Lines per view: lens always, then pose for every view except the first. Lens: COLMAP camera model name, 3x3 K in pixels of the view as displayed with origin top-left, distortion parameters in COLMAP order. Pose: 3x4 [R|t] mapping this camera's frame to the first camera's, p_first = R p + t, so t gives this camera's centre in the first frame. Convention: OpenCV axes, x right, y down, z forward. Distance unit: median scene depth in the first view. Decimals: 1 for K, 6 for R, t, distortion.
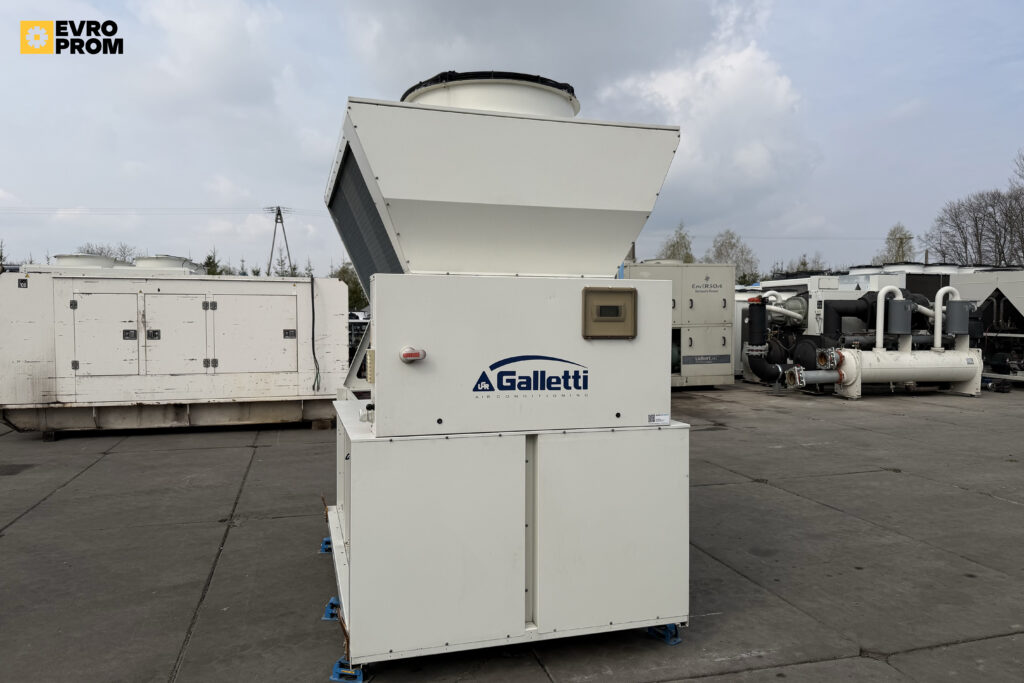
lens RADIAL K [[724.5, 0, 514.0], [0, 724.5, 338.5], [0, 0, 1]] dist [0.017055, -0.029463]
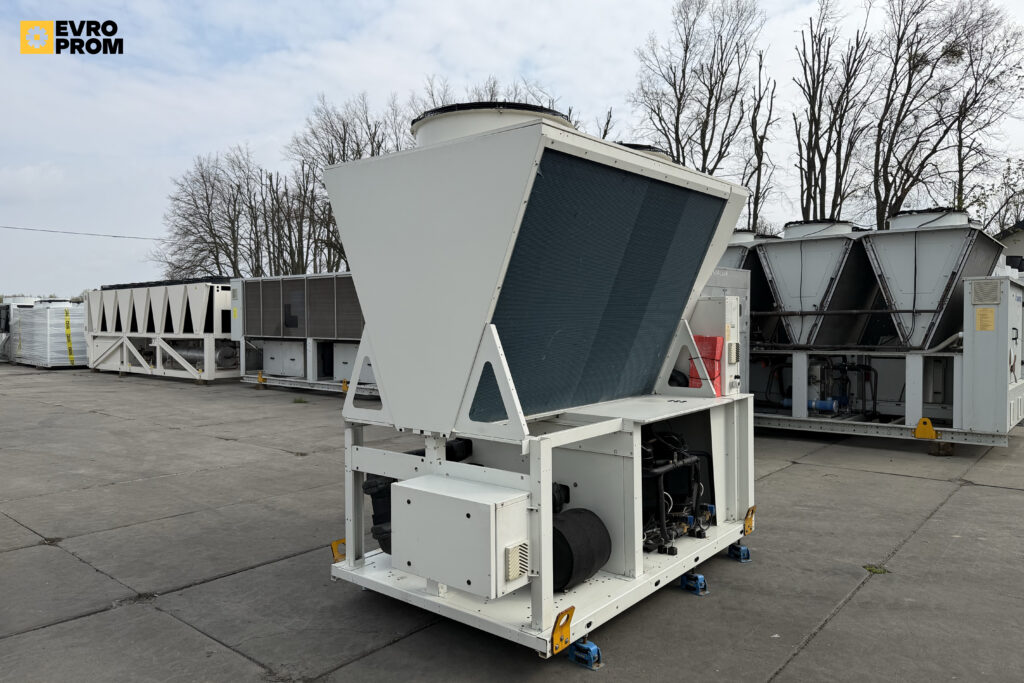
lens RADIAL K [[724.5, 0, 508.2], [0, 724.5, 344.9], [0, 0, 1]] dist [0.017055, -0.029463]
pose [[-0.552652, -0.028816, 0.832914, -0.721501], [0.028337, 0.998175, 0.053335, -0.045982], [-0.832930, 0.053077, -0.550827, 1.318042]]
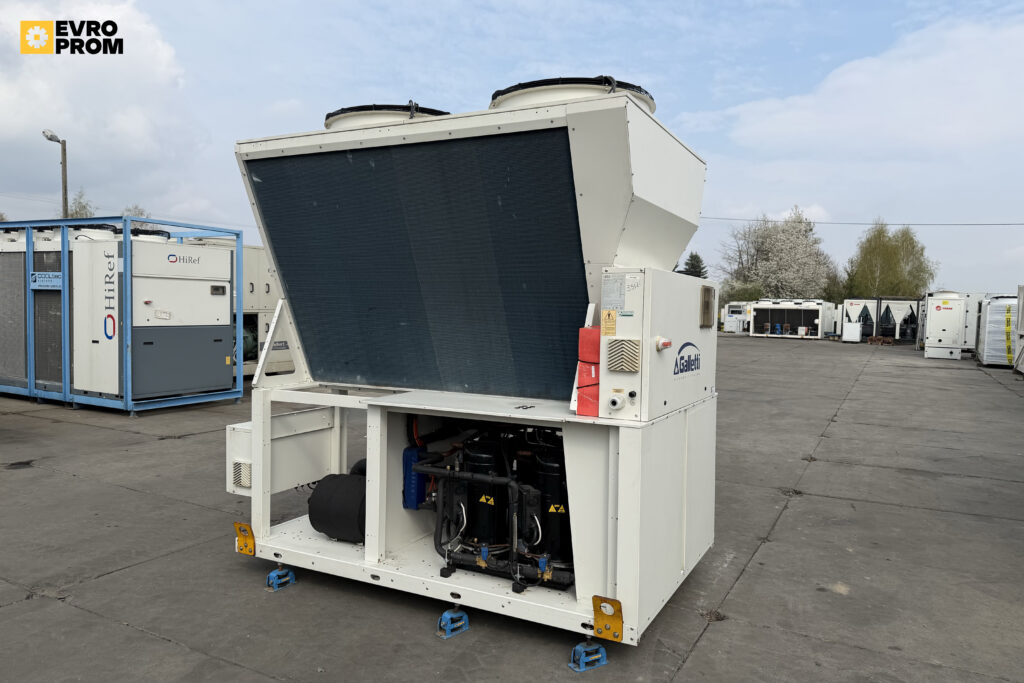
lens RADIAL K [[724.5, 0, 513.9], [0, 724.5, 358.4], [0, 0, 1]] dist [0.017055, -0.029463]
pose [[0.697047, -0.035099, 0.716166, -0.596015], [-0.000145, 0.998794, 0.049091, -0.004760], [-0.717025, -0.034323, 0.696202, 0.226963]]
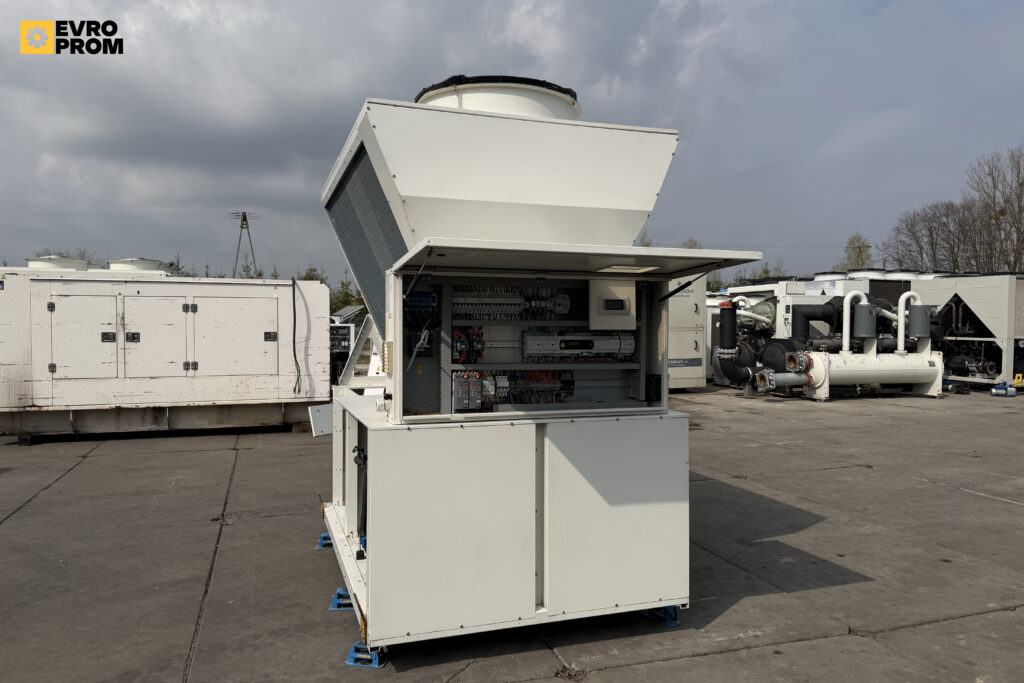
lens RADIAL K [[724.5, 0, 511.6], [0, 724.5, 335.7], [0, 0, 1]] dist [0.017055, -0.029463]
pose [[0.999077, -0.000982, 0.042938, -0.037124], [0.001577, 0.999903, -0.013844, 0.012361], [-0.042920, 0.013899, 0.998982, -0.023275]]
